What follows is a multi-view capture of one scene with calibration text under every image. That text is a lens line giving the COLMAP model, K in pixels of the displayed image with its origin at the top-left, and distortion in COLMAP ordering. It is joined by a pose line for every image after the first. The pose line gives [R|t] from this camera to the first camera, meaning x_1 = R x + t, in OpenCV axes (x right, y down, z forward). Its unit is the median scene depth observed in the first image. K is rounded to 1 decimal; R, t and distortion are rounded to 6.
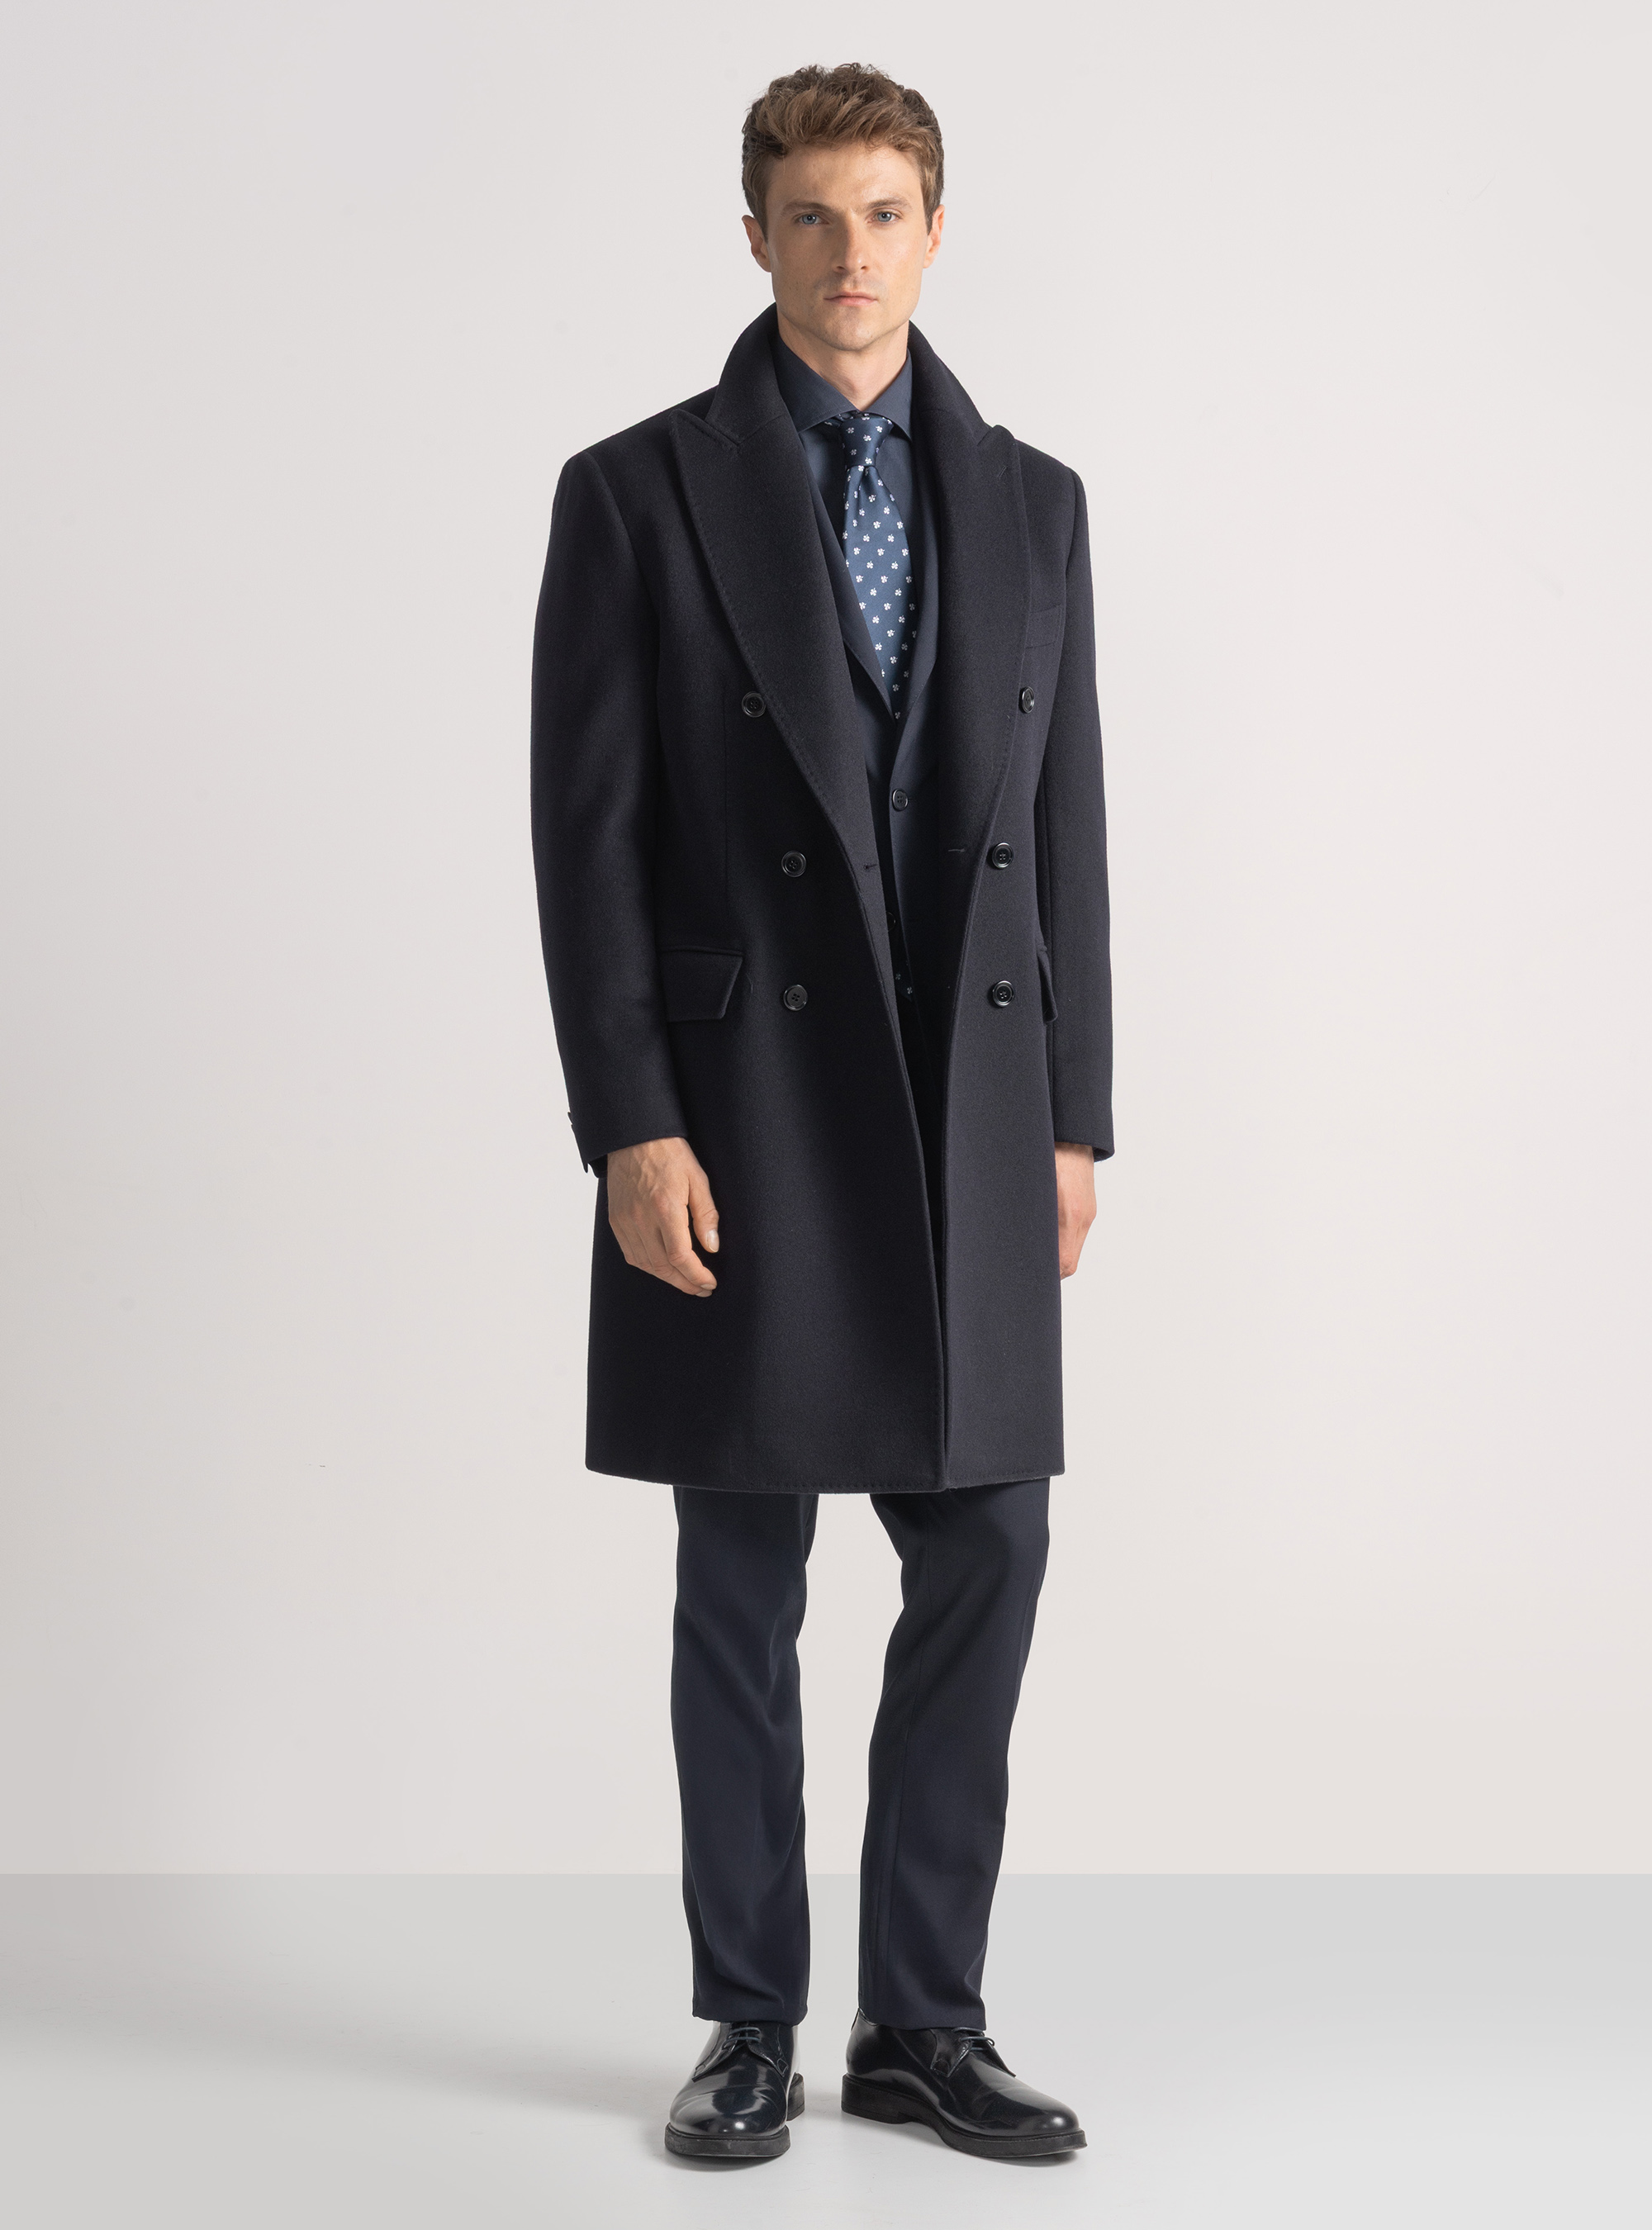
lens RADIAL K [[4679.0, 0, 830.3], [0, 4679.0, 1121.9], [0, 0, 1]] dist [0.172961, 0.000000]
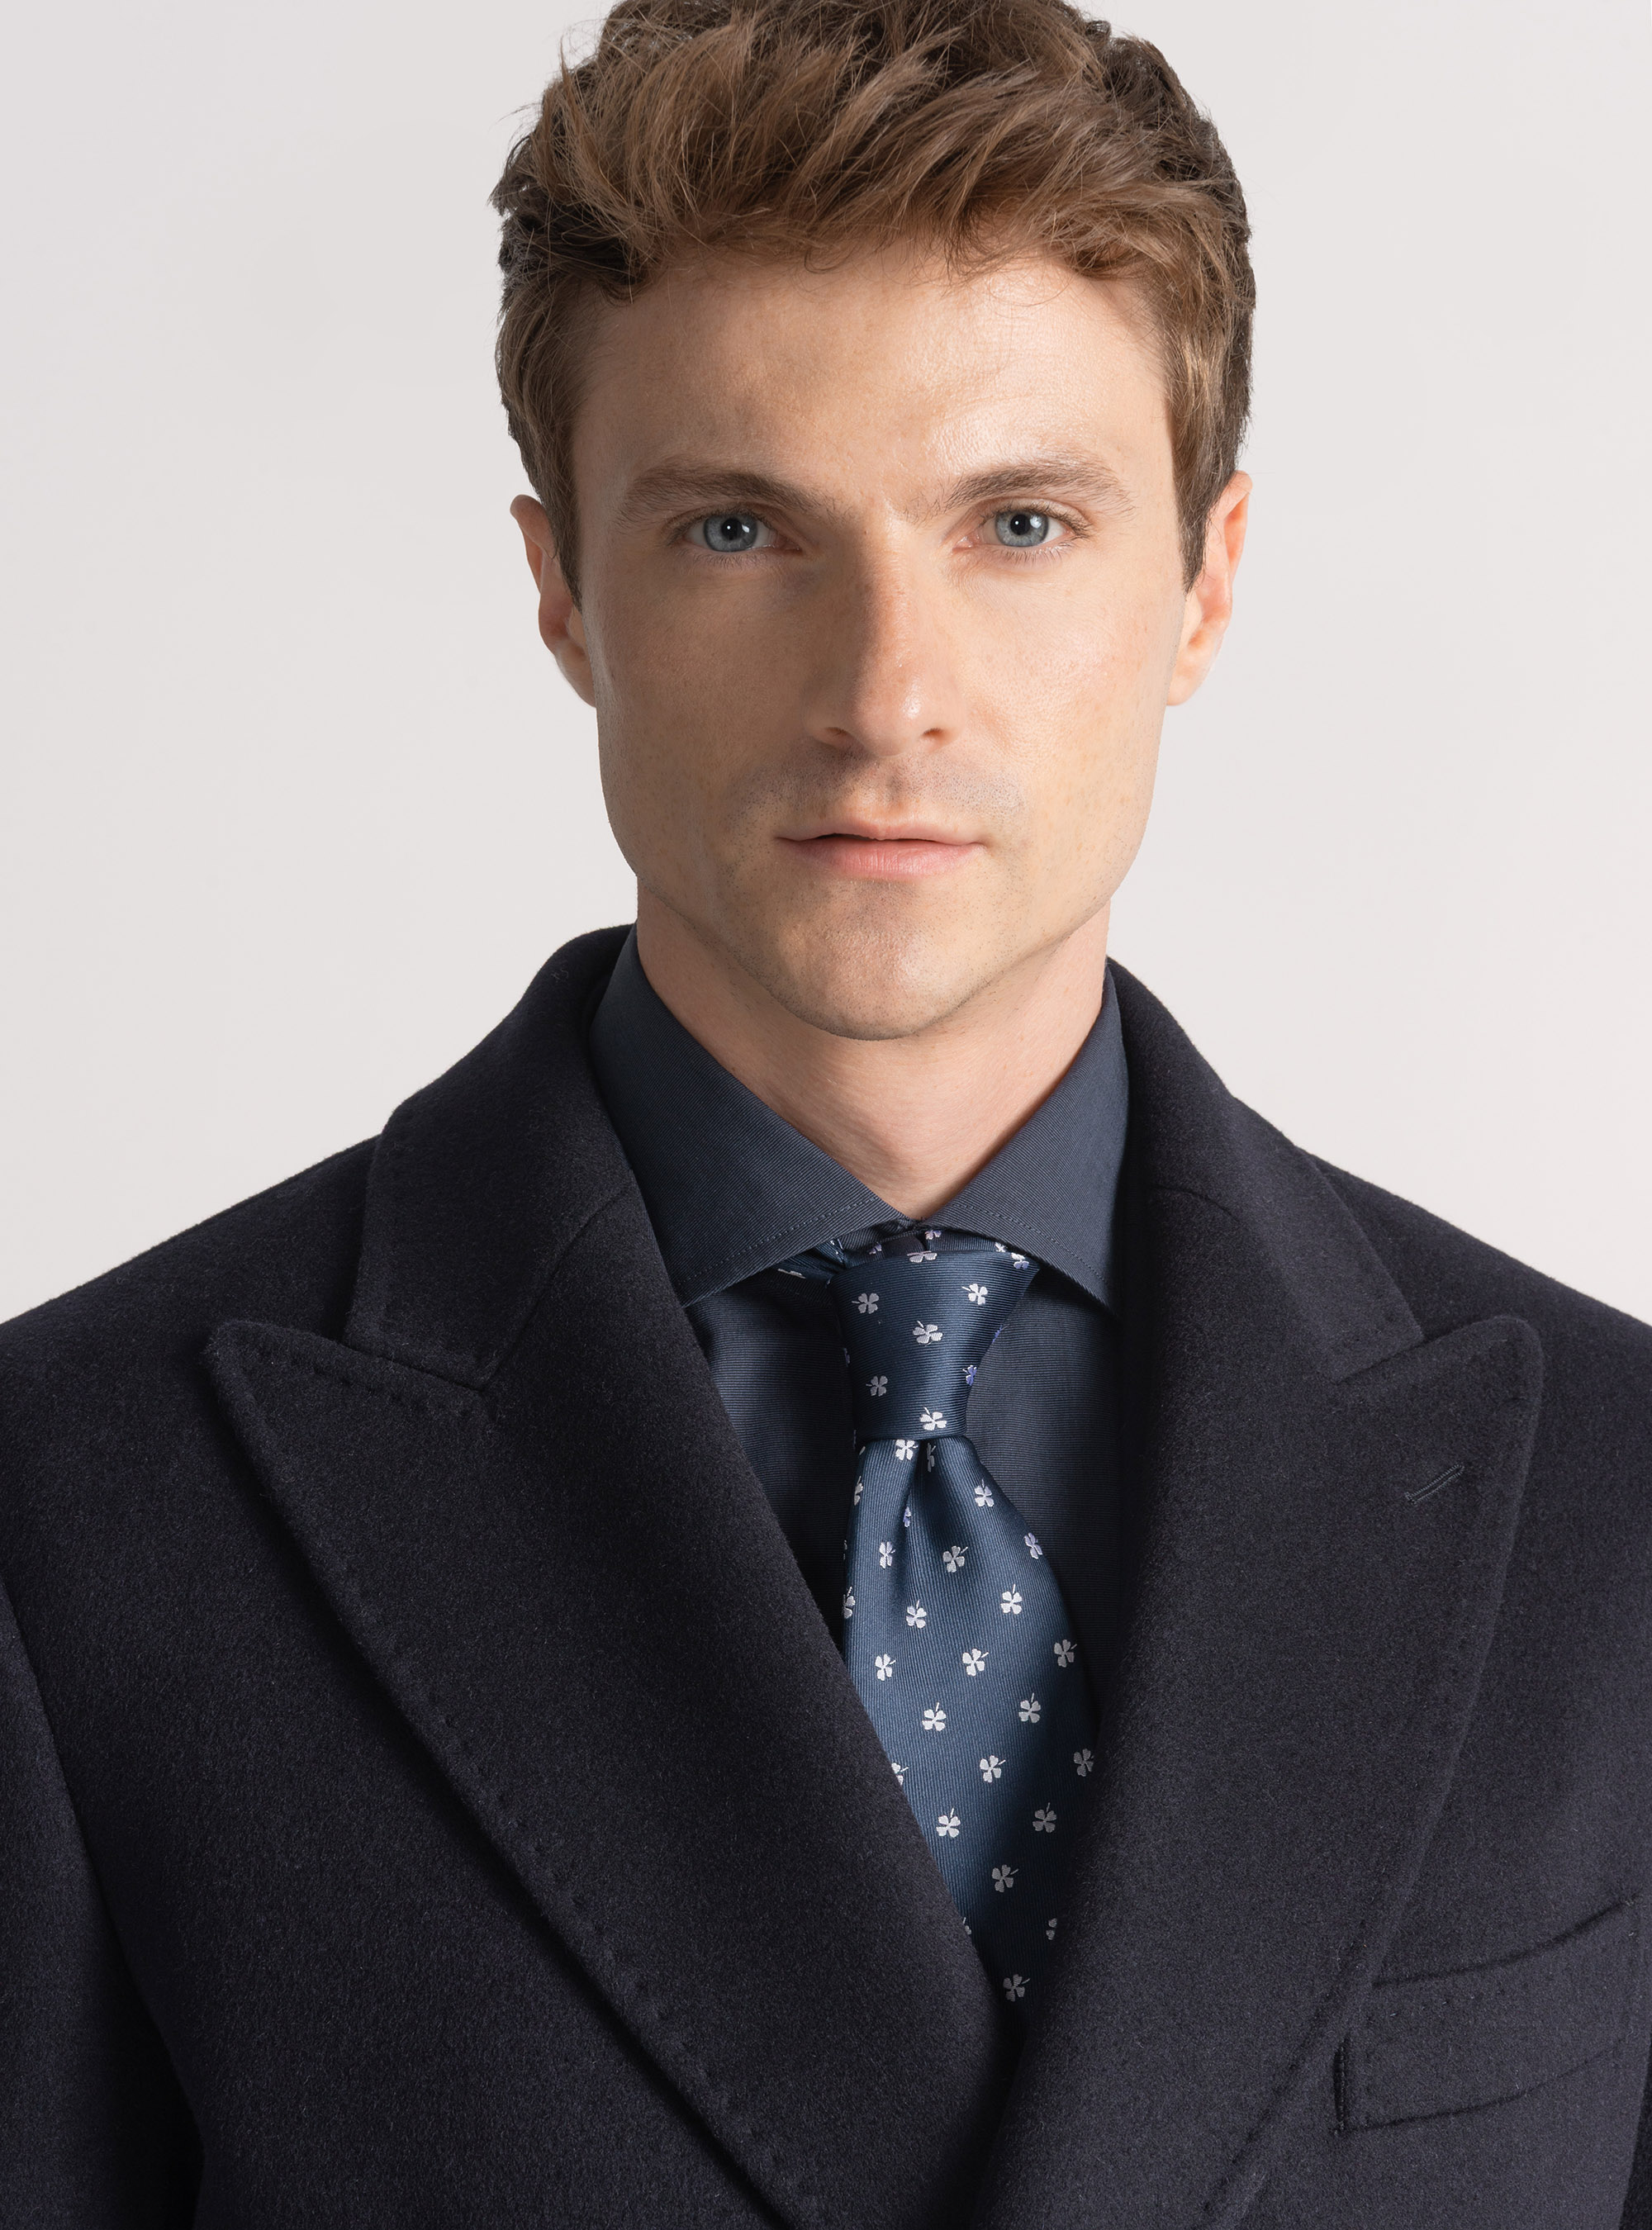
lens RADIAL K [[4679.0, 0, 827.7], [0, 4679.0, 1118.6], [0, 0, 1]] dist [0.172961, 0.000000]
pose [[0.998531, 0.025616, -0.047751, 0.014000], [-0.026483, 0.999494, -0.017632, -0.154387], [0.047275, 0.018870, 0.998704, 0.740236]]
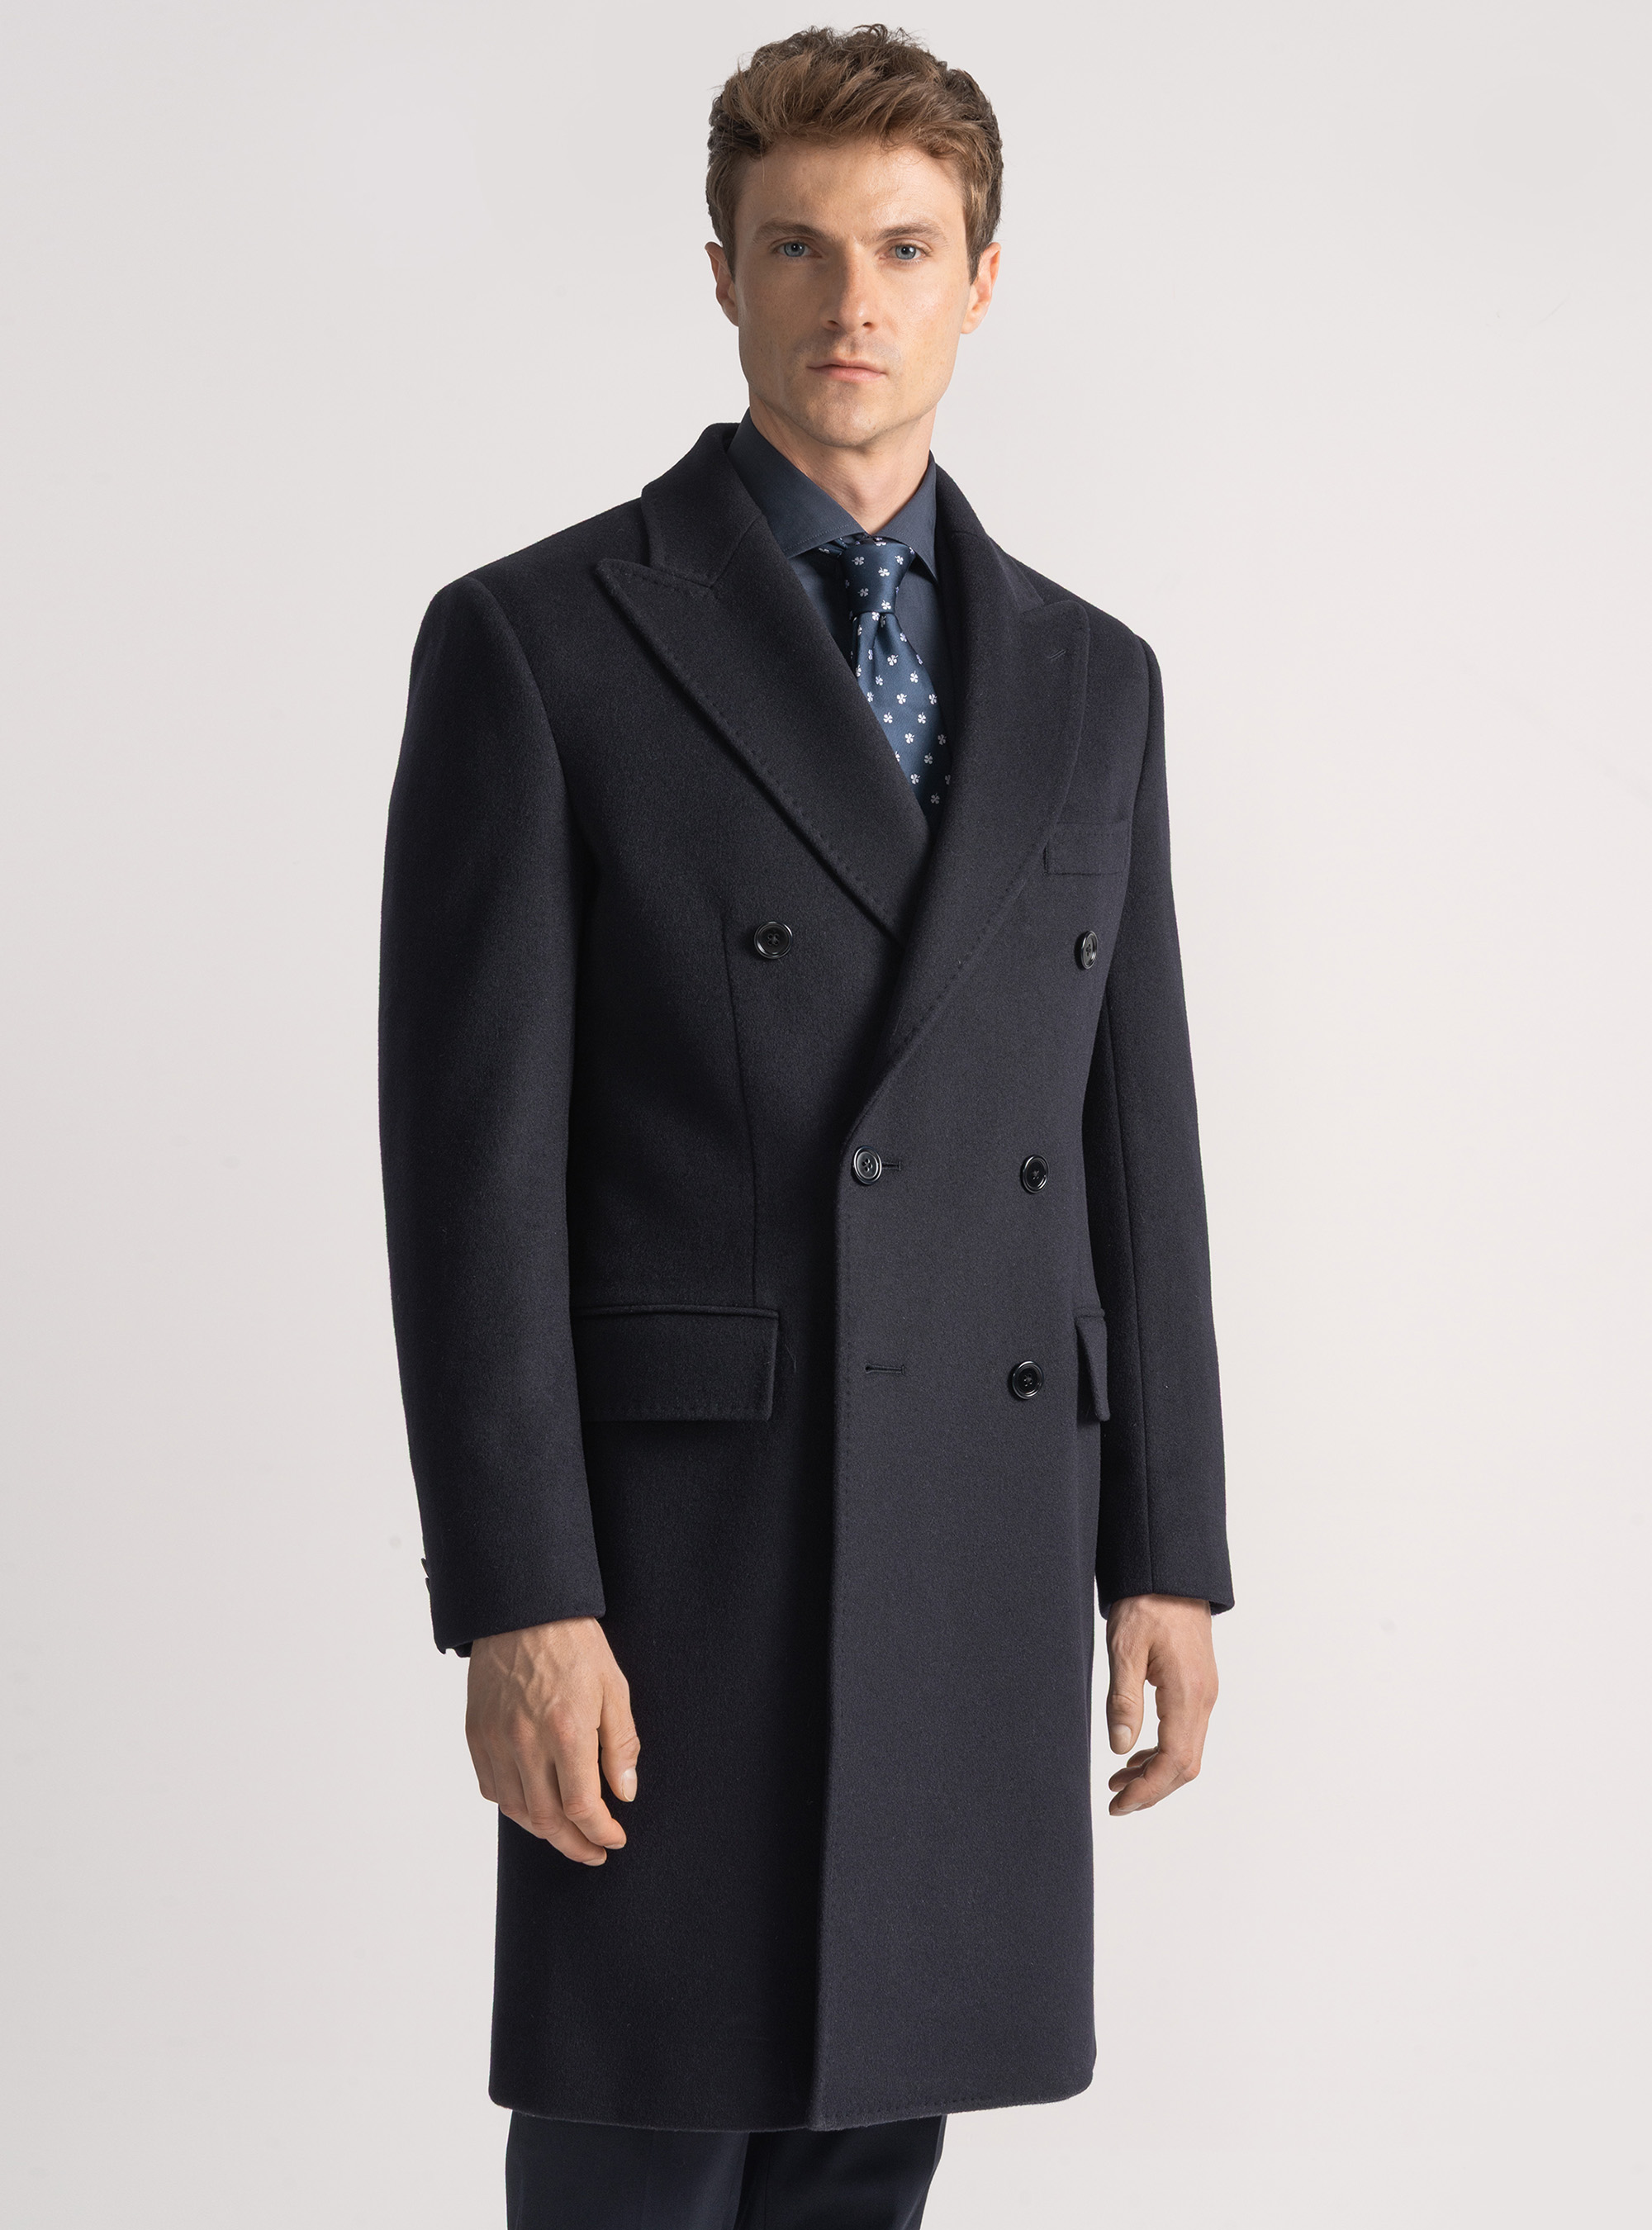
lens RADIAL K [[4178.7, 0, 818.2], [0, 4178.7, 1103.1], [0, 0, 1]] dist [0.196159, 0.000000]
pose [[0.996864, 0.062858, -0.048074, 0.035782], [-0.063538, 0.997898, -0.012755, -0.060972], [0.047171, 0.015769, 0.998762, 0.393287]]
